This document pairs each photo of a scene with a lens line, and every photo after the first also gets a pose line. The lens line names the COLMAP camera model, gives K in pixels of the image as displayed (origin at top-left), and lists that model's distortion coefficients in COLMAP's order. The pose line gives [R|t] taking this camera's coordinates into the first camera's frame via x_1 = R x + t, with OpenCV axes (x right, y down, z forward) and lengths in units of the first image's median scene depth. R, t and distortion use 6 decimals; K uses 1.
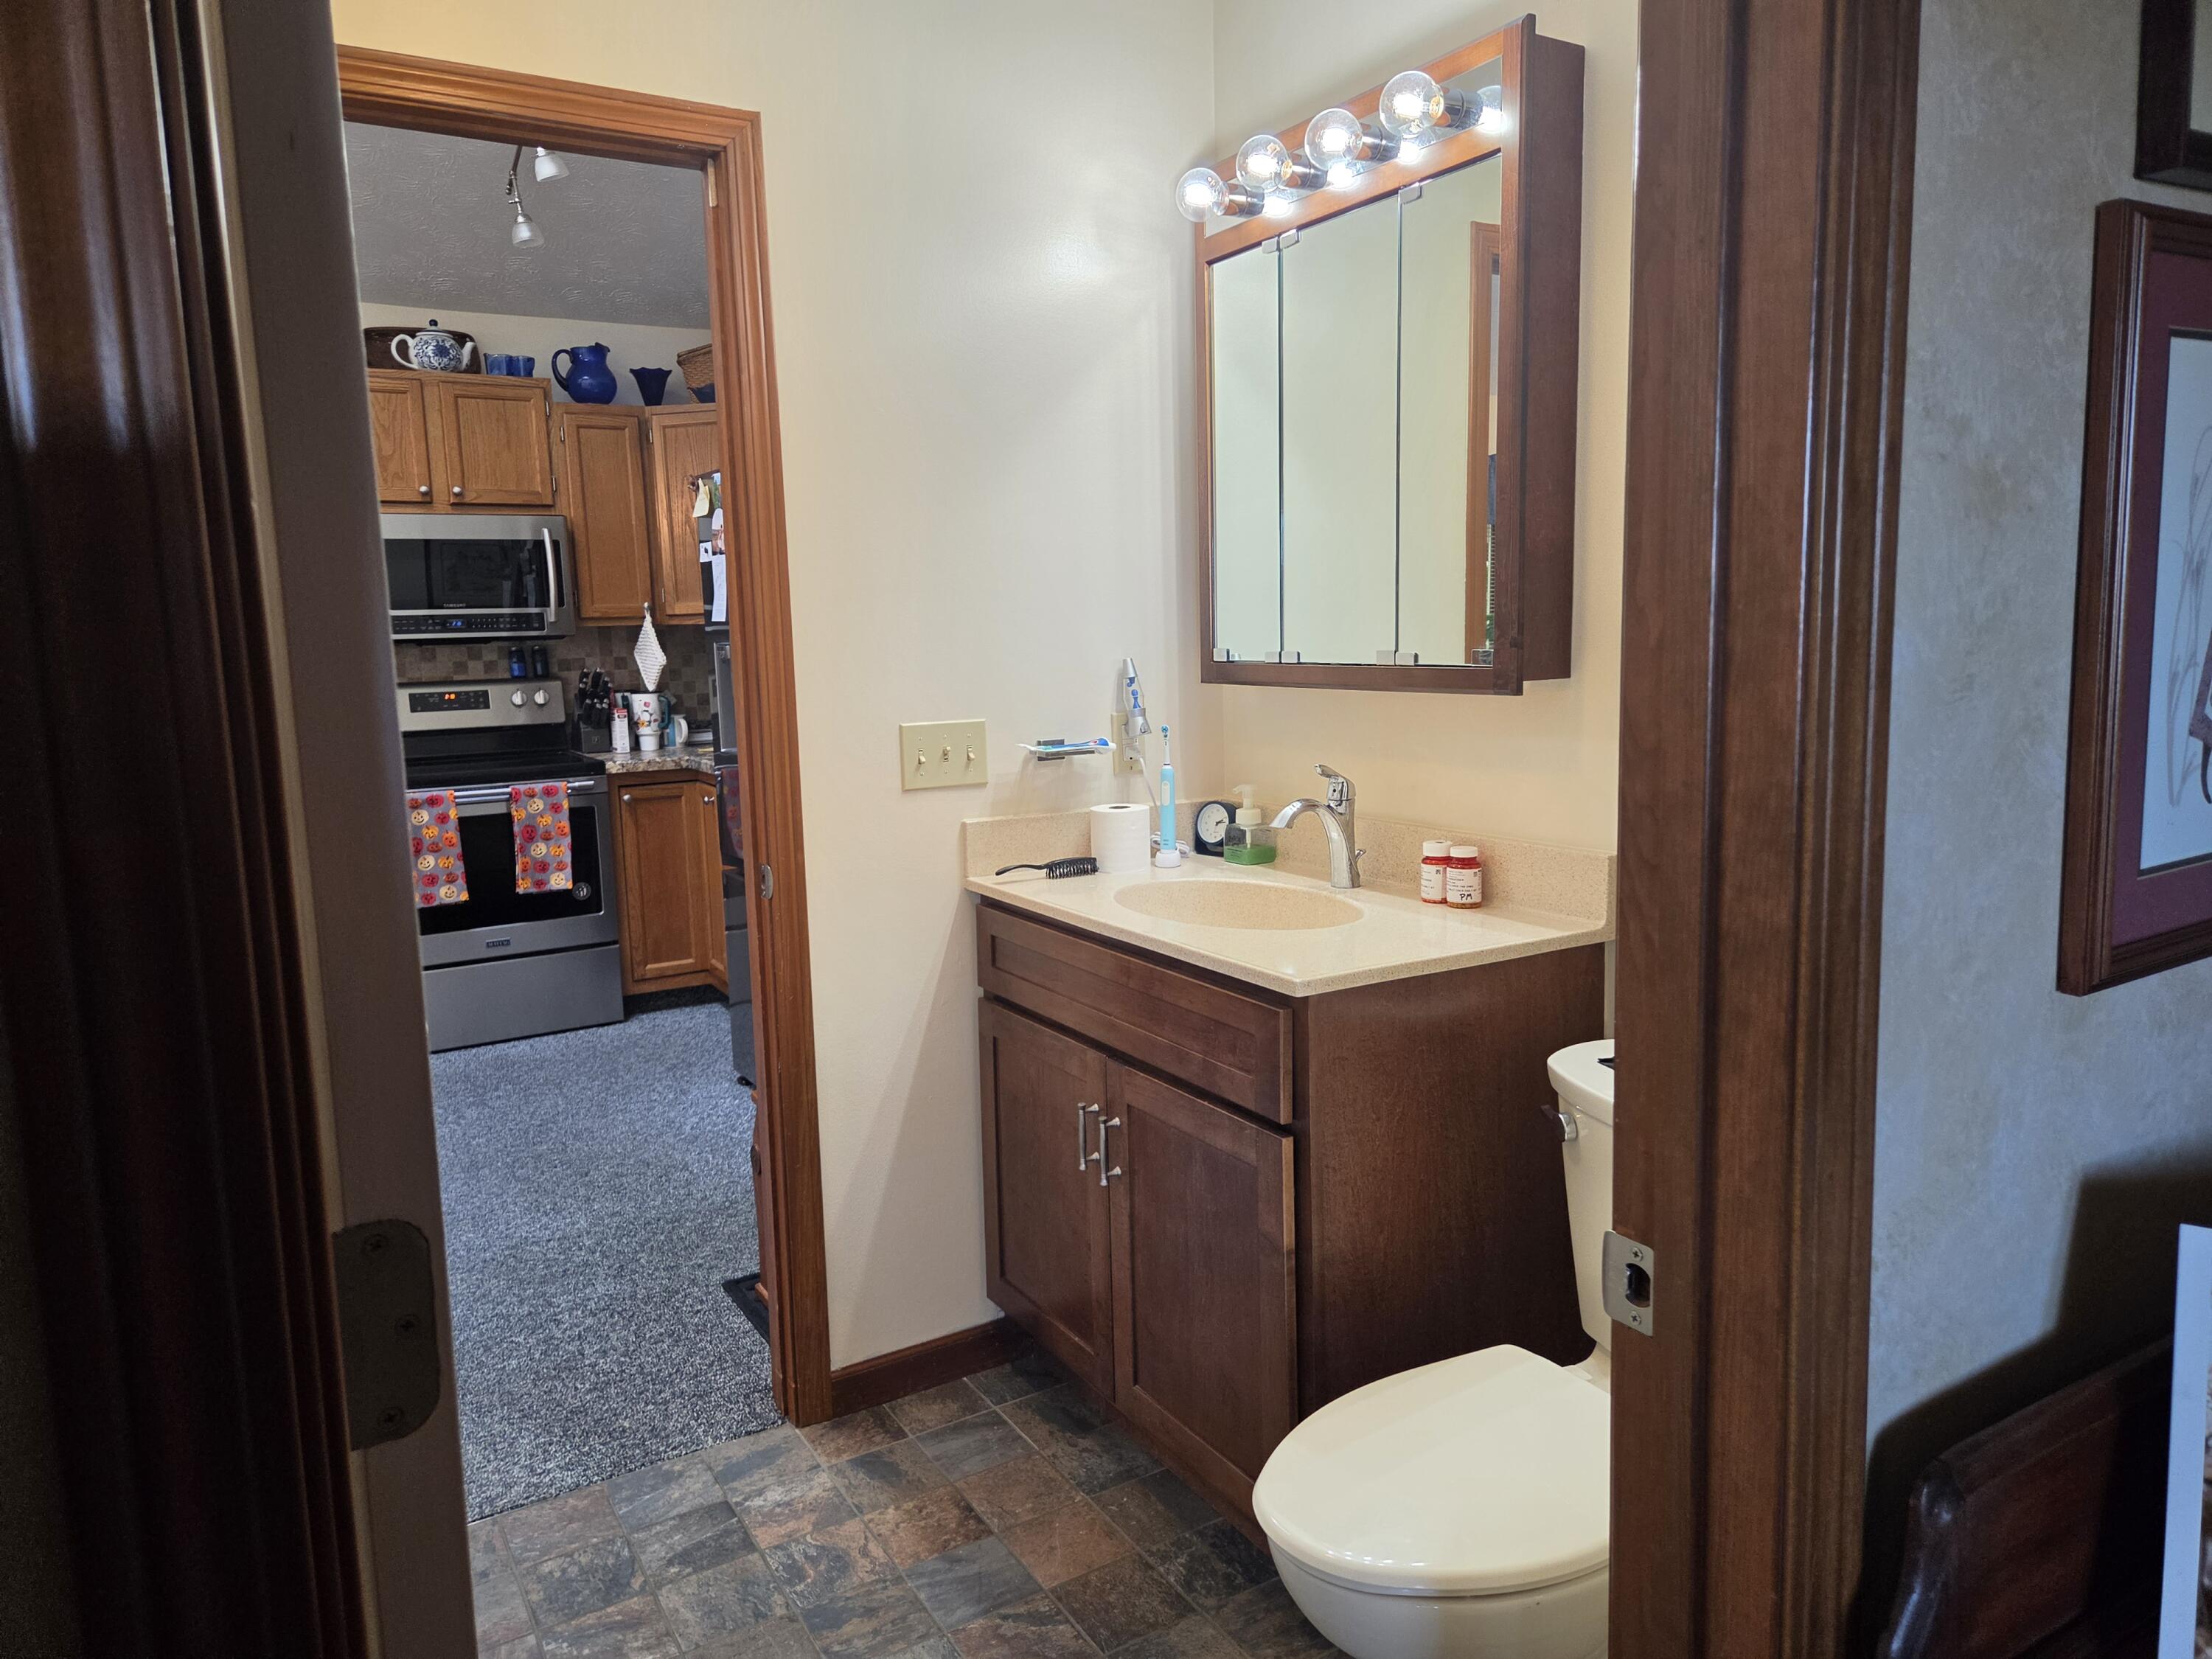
lens RADIAL K [[1481.5, 0, 1098.8], [0, 1481.5, 827.4], [0, 0, 1]] dist [0.059682, 0.001080]
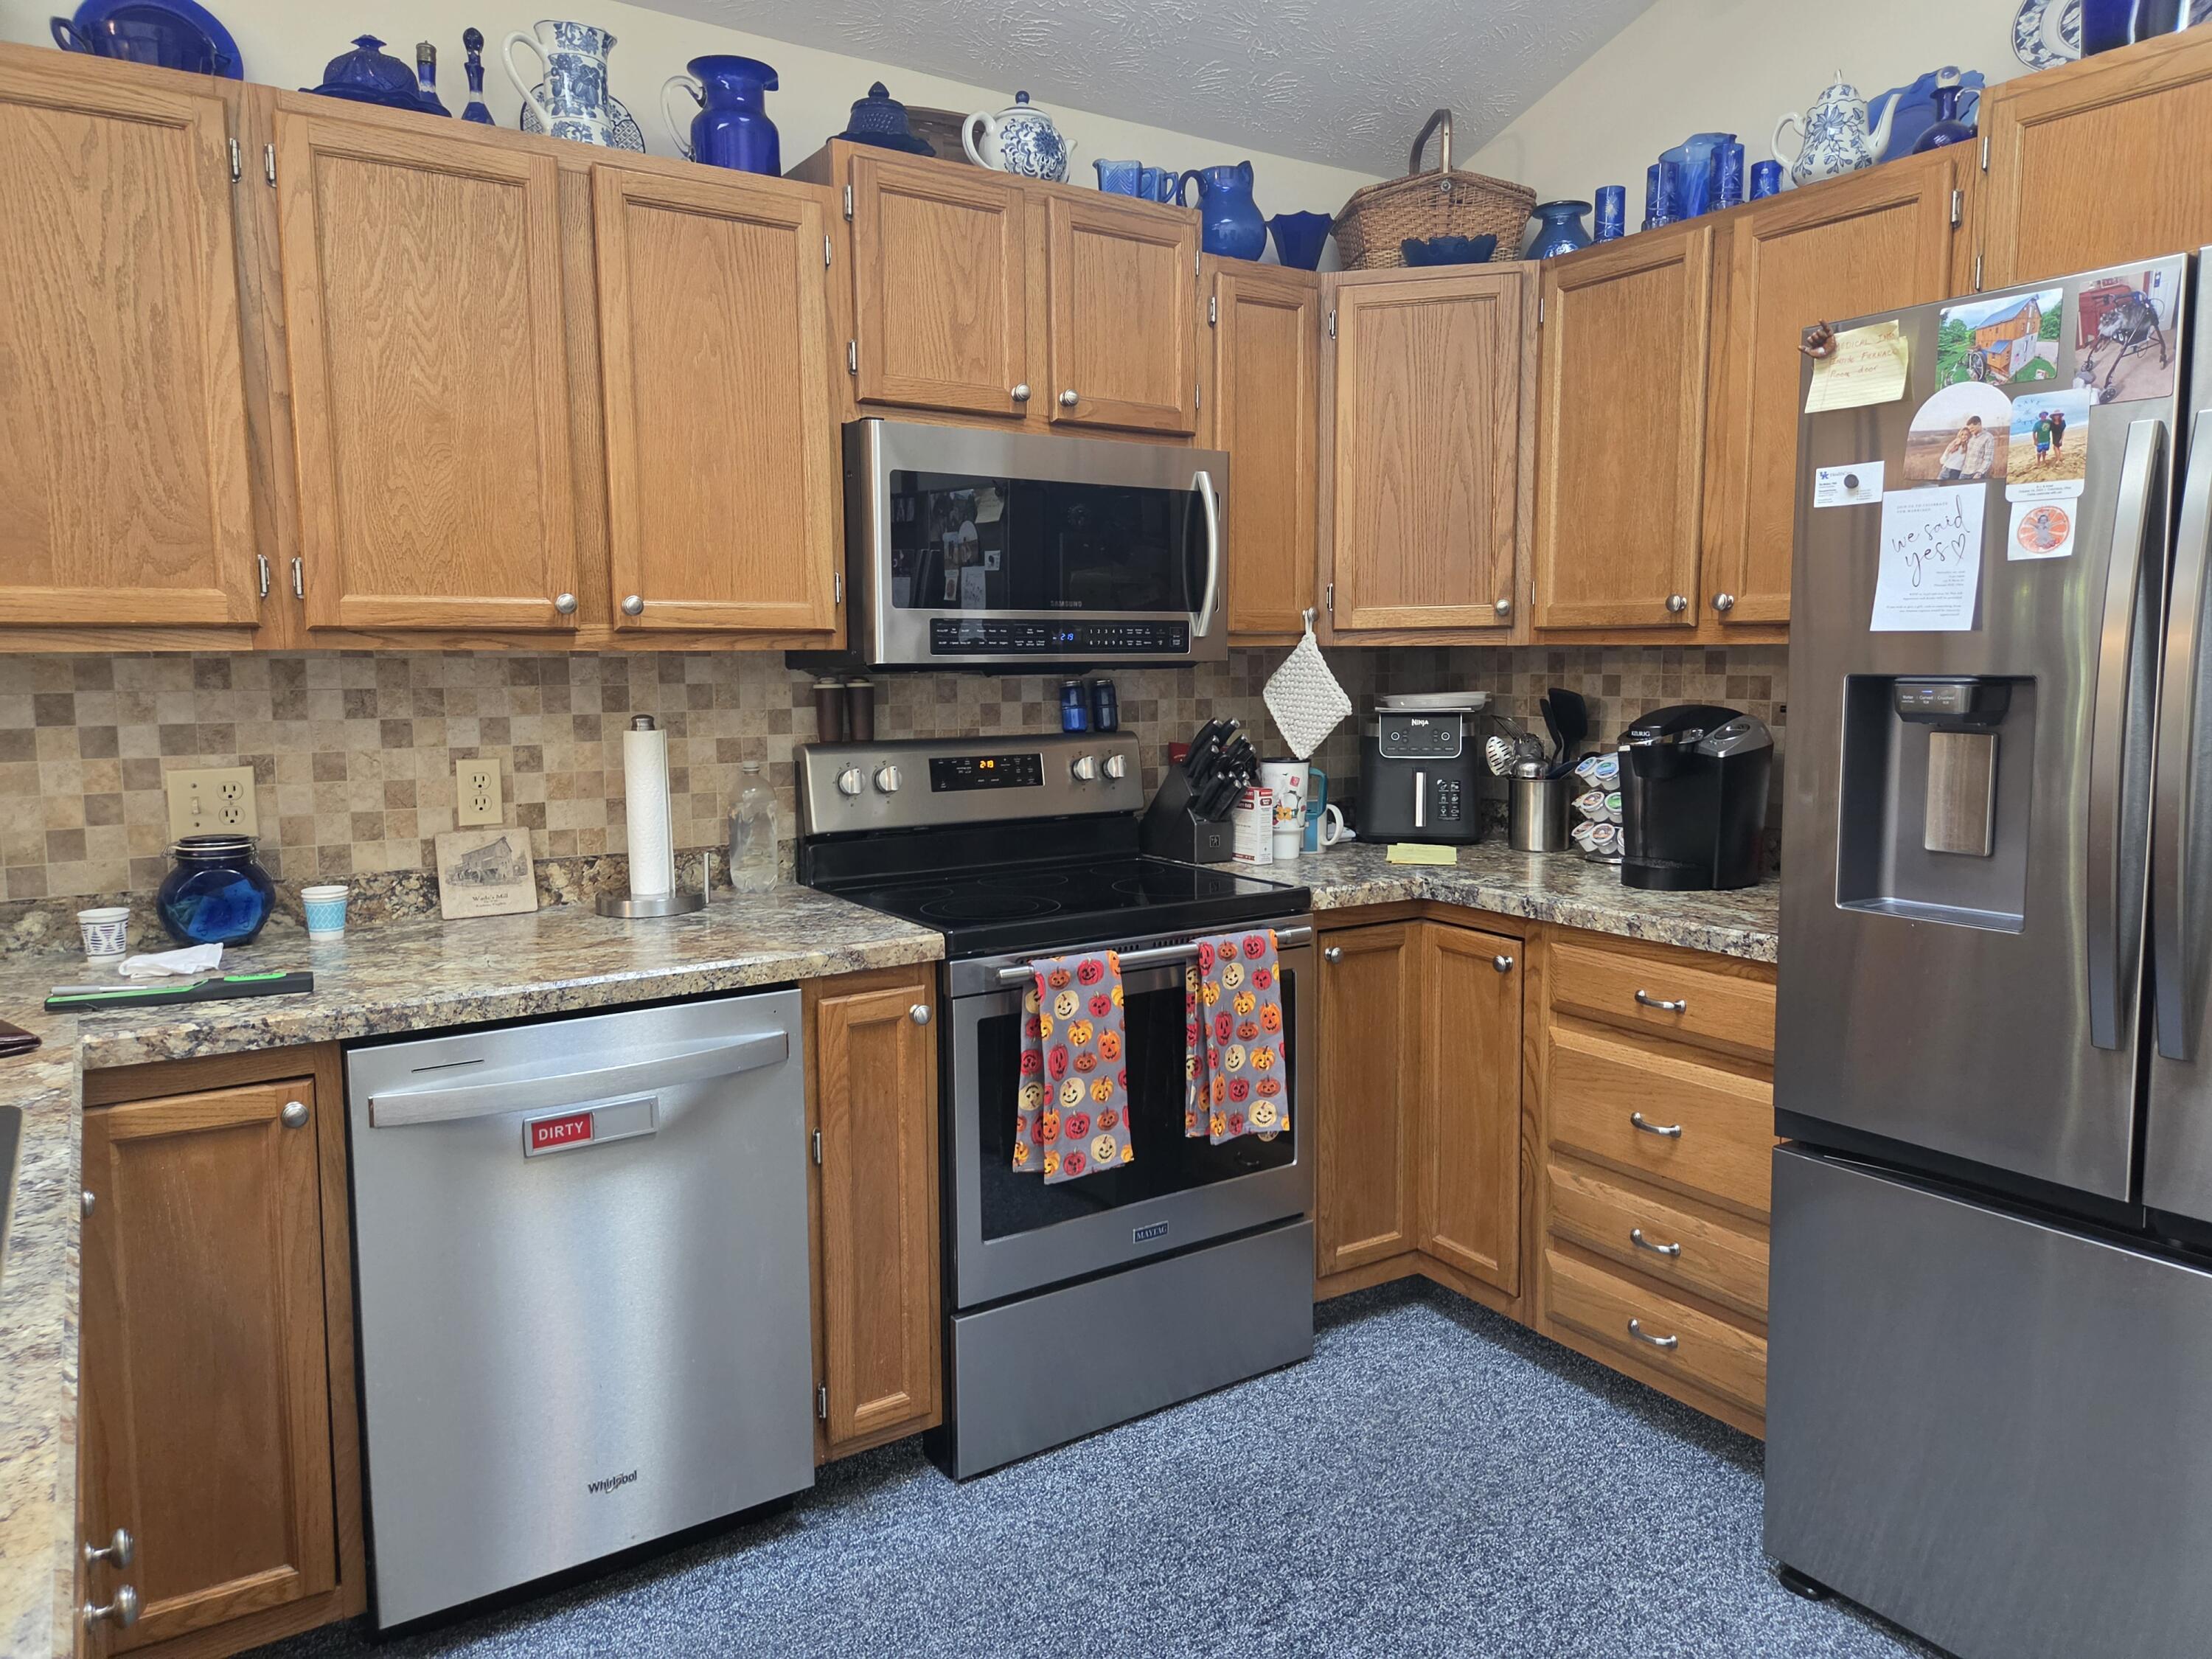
lens RADIAL K [[1481.5, 0, 1112.9], [0, 1481.5, 816.5], [0, 0, 1]] dist [0.059682, 0.001080]
pose [[0.999000, 0.016211, 0.041667, -0.417528], [-0.014704, 0.999236, -0.036224, -0.048626], [-0.042222, 0.035575, 0.998475, 0.442553]]
